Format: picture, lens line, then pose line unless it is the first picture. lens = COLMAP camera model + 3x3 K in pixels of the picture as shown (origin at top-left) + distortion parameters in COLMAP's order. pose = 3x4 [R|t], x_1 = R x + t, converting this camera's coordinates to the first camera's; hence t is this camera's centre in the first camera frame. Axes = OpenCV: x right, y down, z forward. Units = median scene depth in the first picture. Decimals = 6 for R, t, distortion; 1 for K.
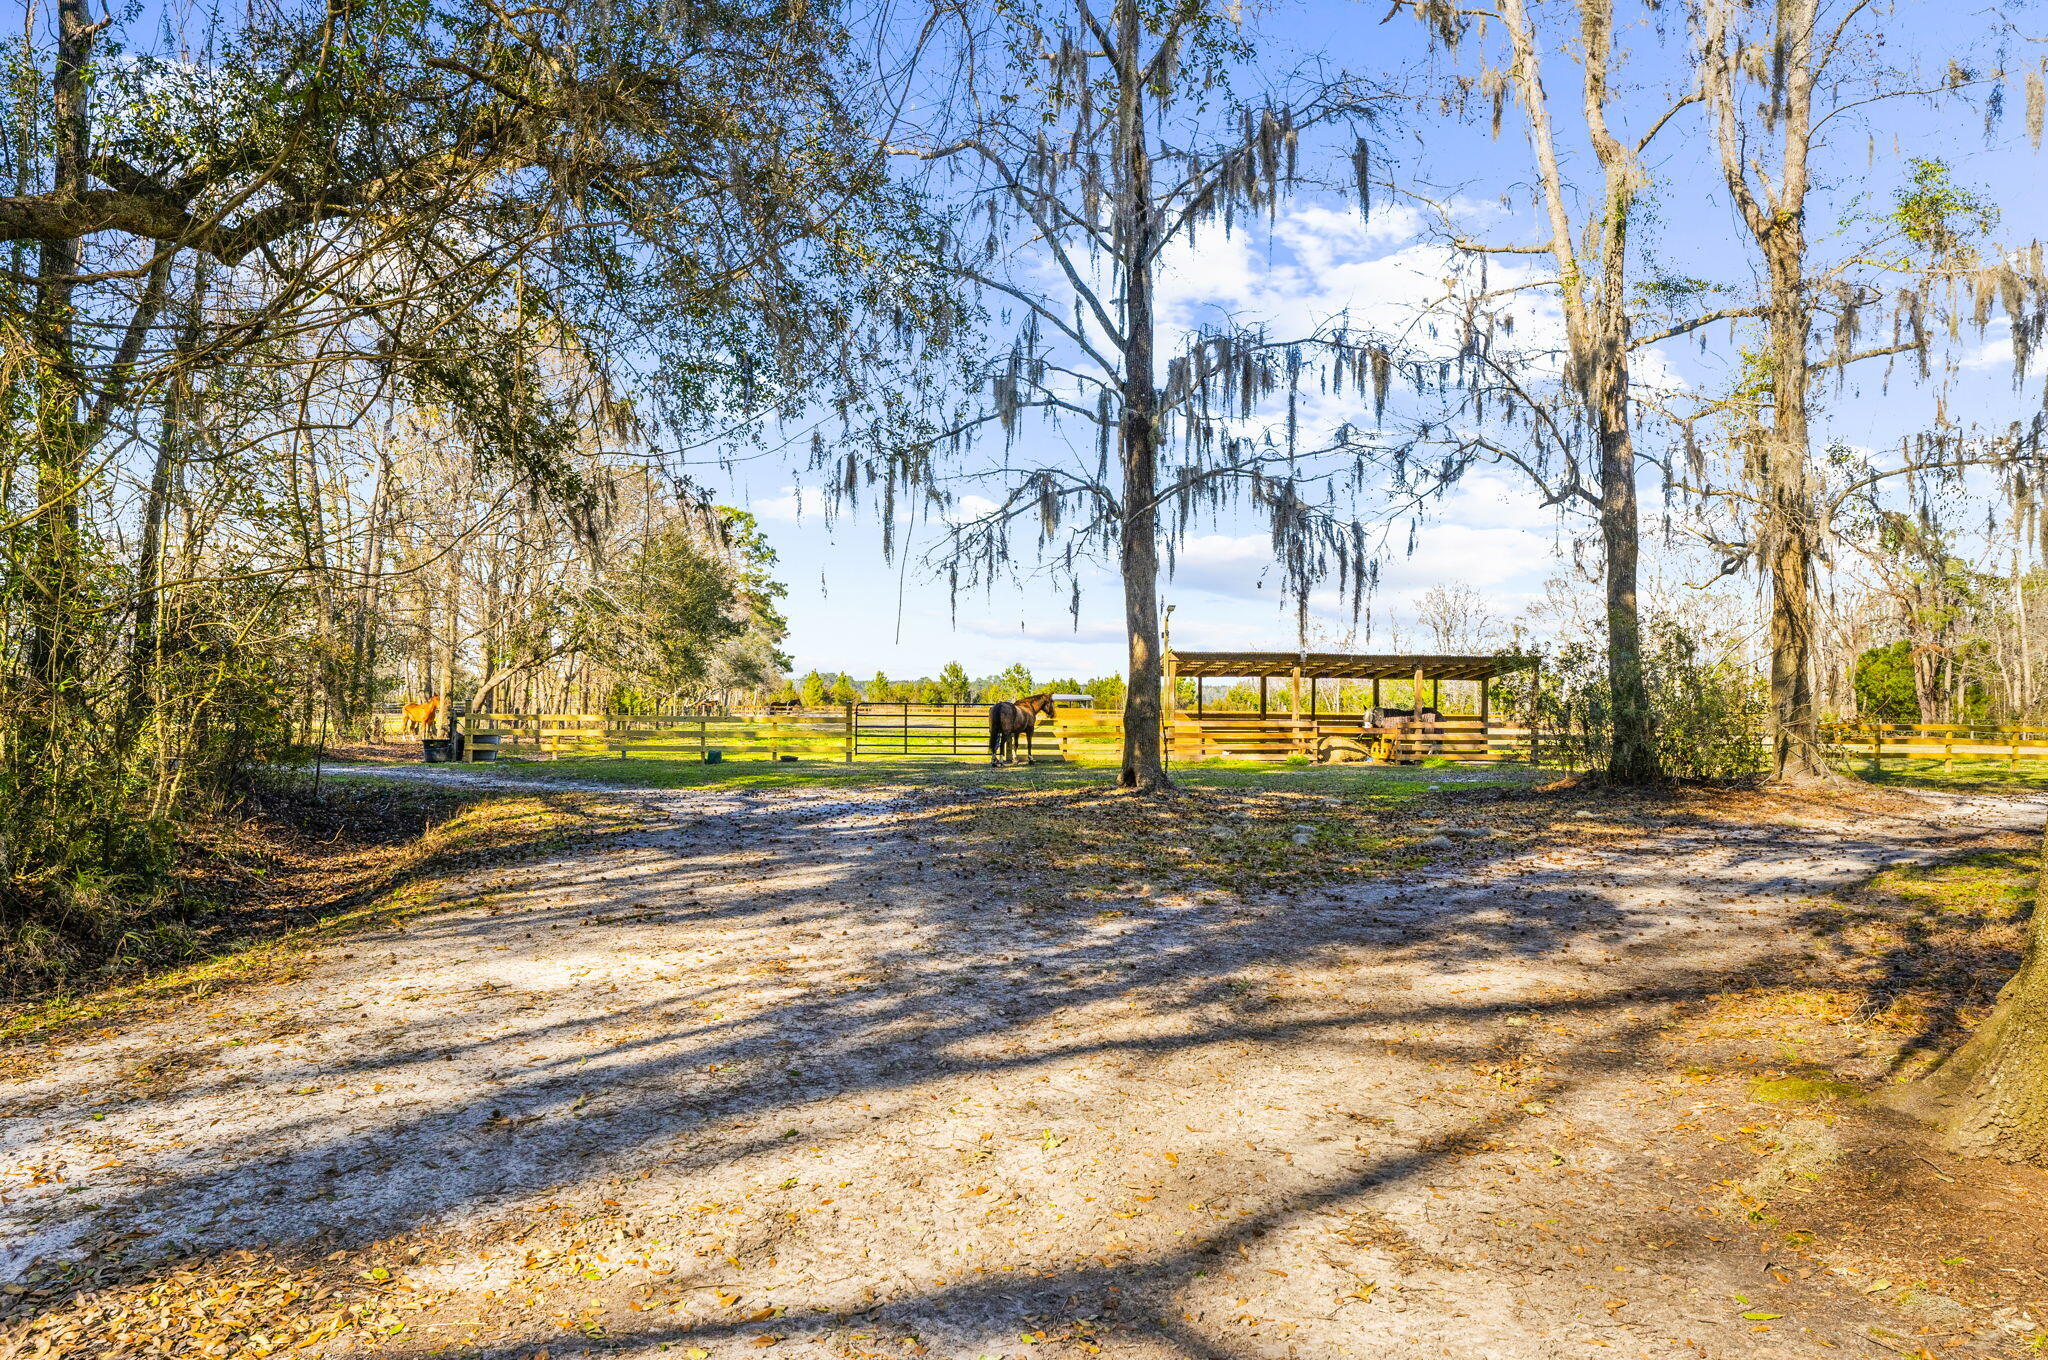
lens RADIAL K [[1335.7, 0, 1024.0], [0, 1335.7, 680.0], [0, 0, 1]] dist [-0.001196, -0.006515]
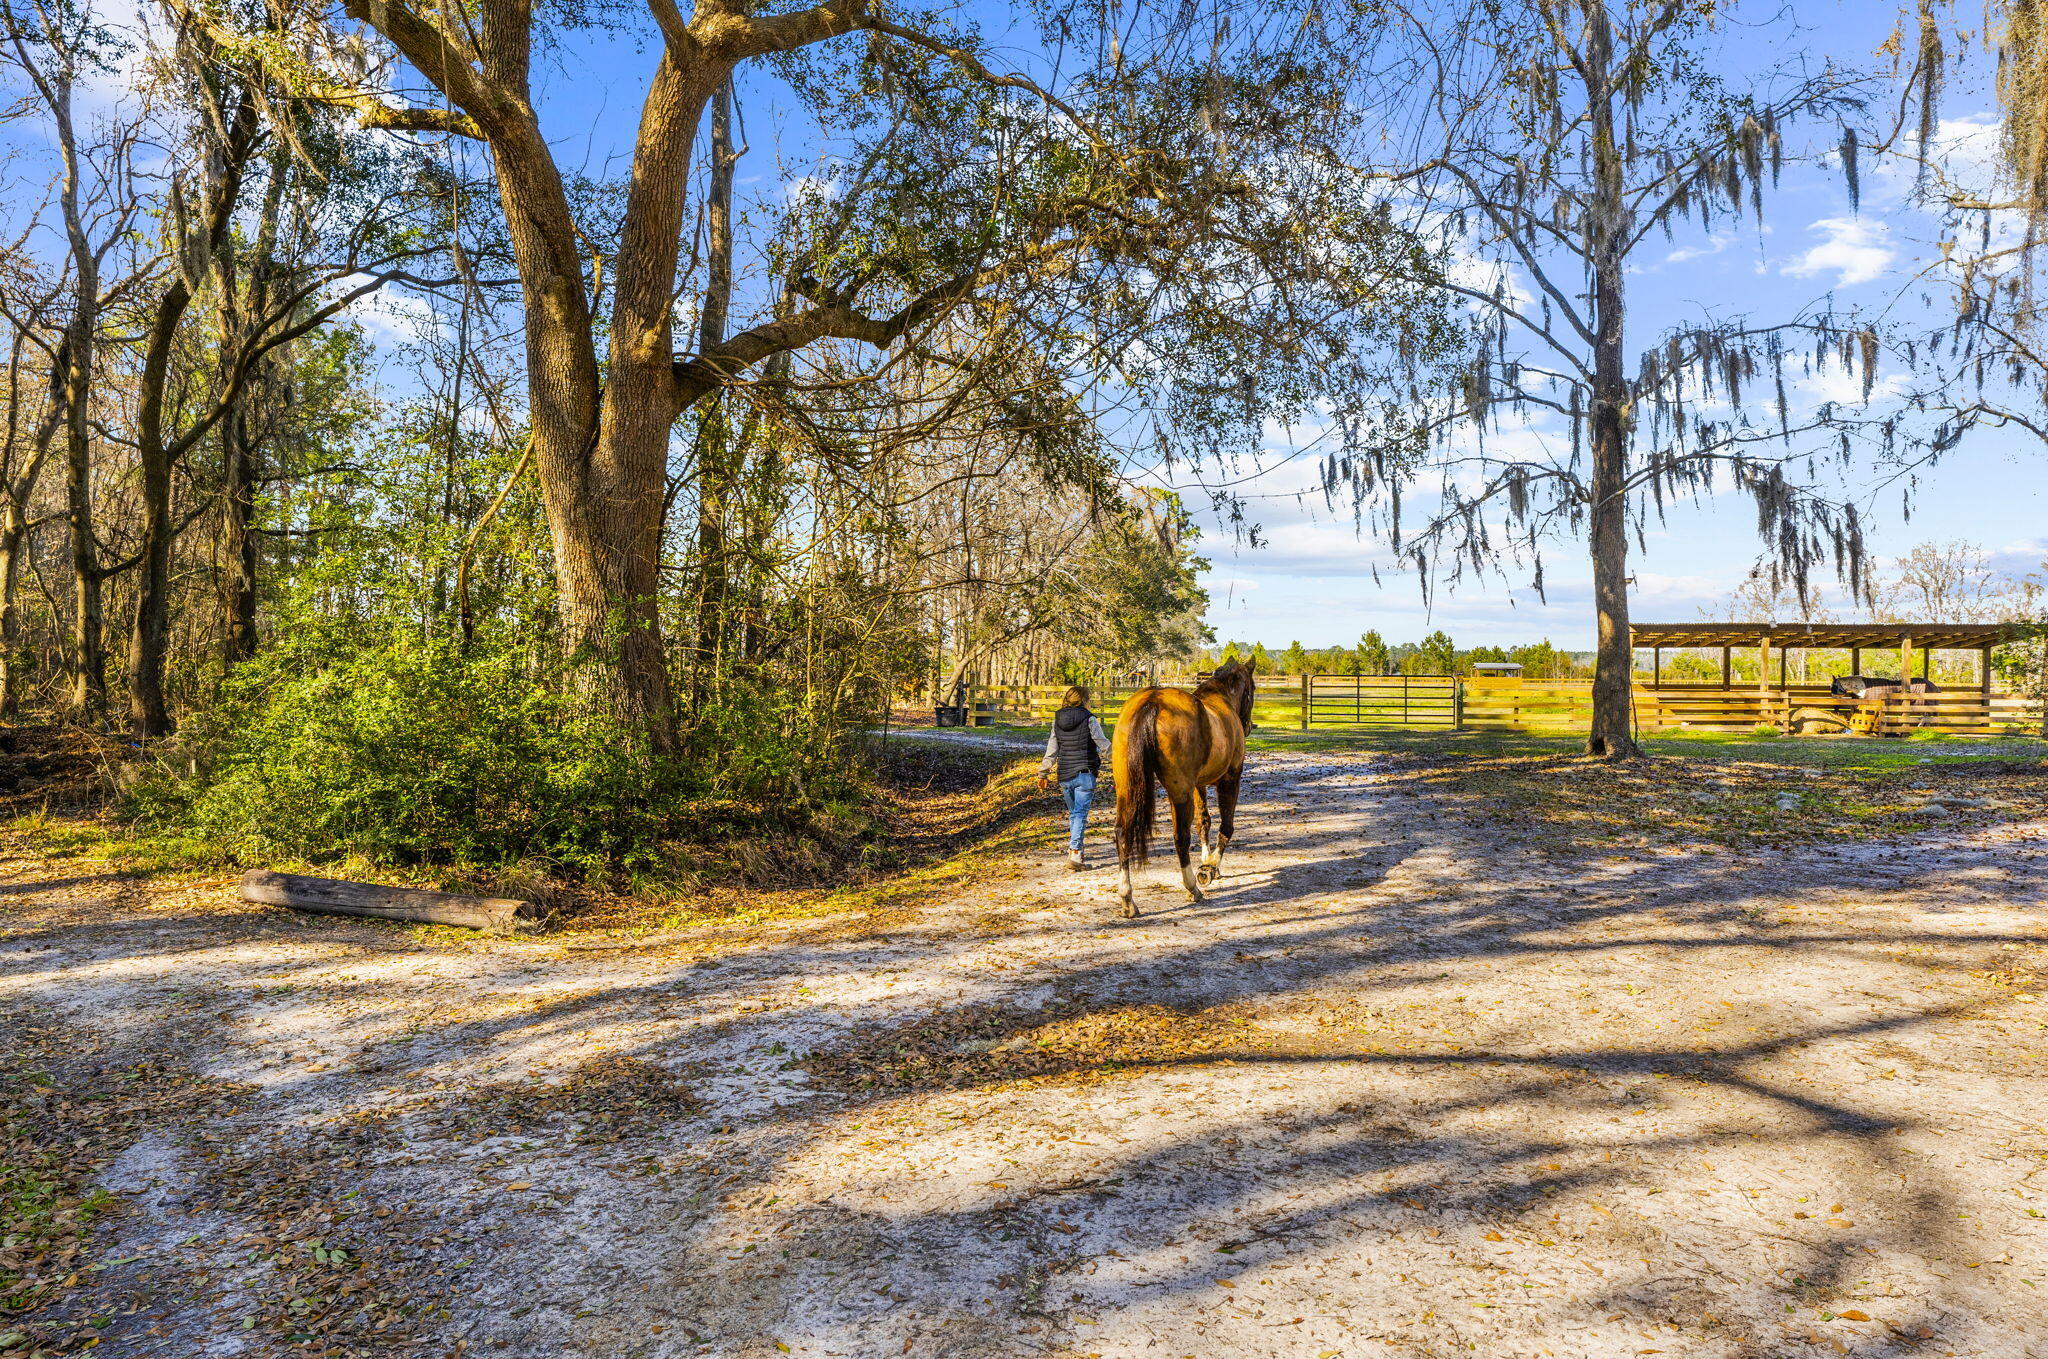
lens RADIAL K [[1335.7, 0, 1024.0], [0, 1335.7, 679.5], [0, 0, 1]] dist [-0.001196, -0.006515]
pose [[0.957158, -0.002164, -0.289558, -0.051352], [0.009024, 0.999709, 0.022357, -0.008085], [0.289426, -0.024012, 0.956899, -0.152184]]
